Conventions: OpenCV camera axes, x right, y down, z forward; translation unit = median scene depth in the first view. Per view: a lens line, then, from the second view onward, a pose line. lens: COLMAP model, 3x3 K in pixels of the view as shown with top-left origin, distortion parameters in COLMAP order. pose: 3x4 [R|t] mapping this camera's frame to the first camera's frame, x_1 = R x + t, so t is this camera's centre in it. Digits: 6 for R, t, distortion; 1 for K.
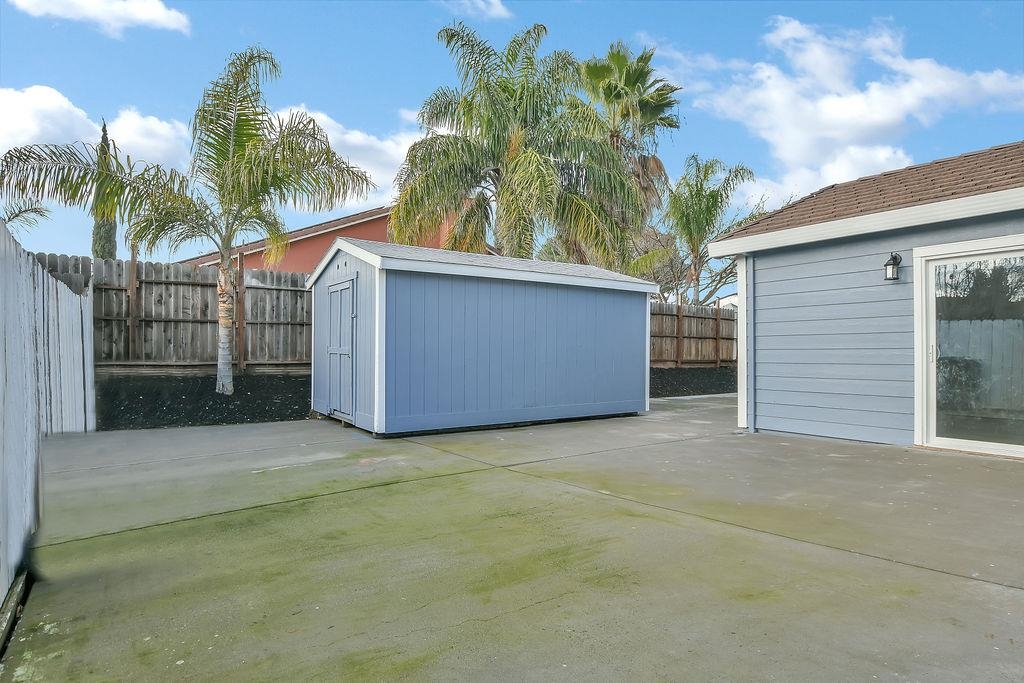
lens RADIAL K [[573.1, 0, 527.3], [0, 573.1, 351.5], [0, 0, 1]] dist [-0.011868, -0.000046]
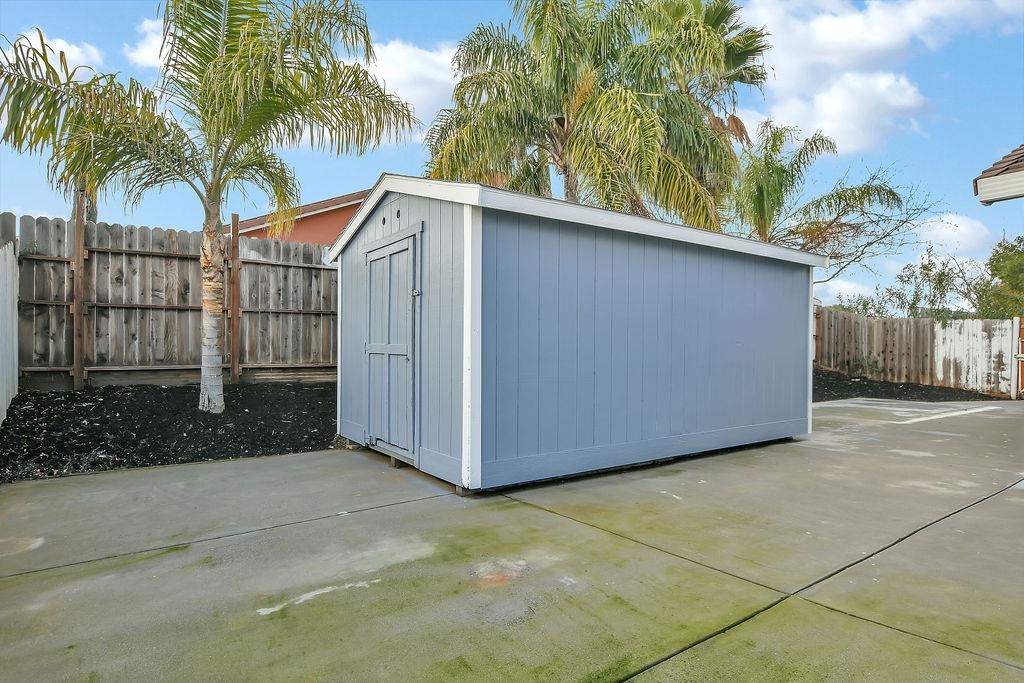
lens RADIAL K [[573.1, 0, 527.3], [0, 573.1, 351.5], [0, 0, 1]] dist [-0.011868, -0.000046]
pose [[0.999973, -0.001330, 0.007178, -0.149378], [0.001326, 0.999999, 0.000519, 0.001004], [-0.007179, -0.000509, 0.999974, 0.300363]]
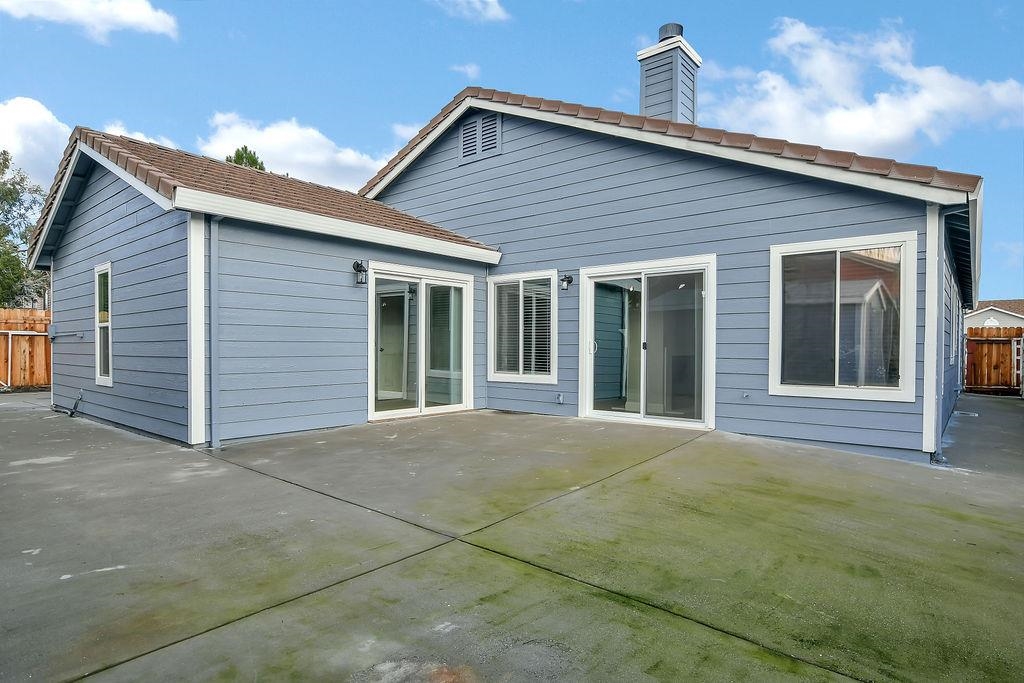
lens RADIAL K [[548.0, 0, 546.3], [0, 548.0, 344.8], [0, 0, 1]] dist [-0.016935, -0.000089]
pose [[-0.284017, 0.002197, 0.958817, -0.346389], [-0.009274, 0.999944, -0.005038, 0.001272], [-0.958774, -0.010323, -0.283981, 0.601688]]
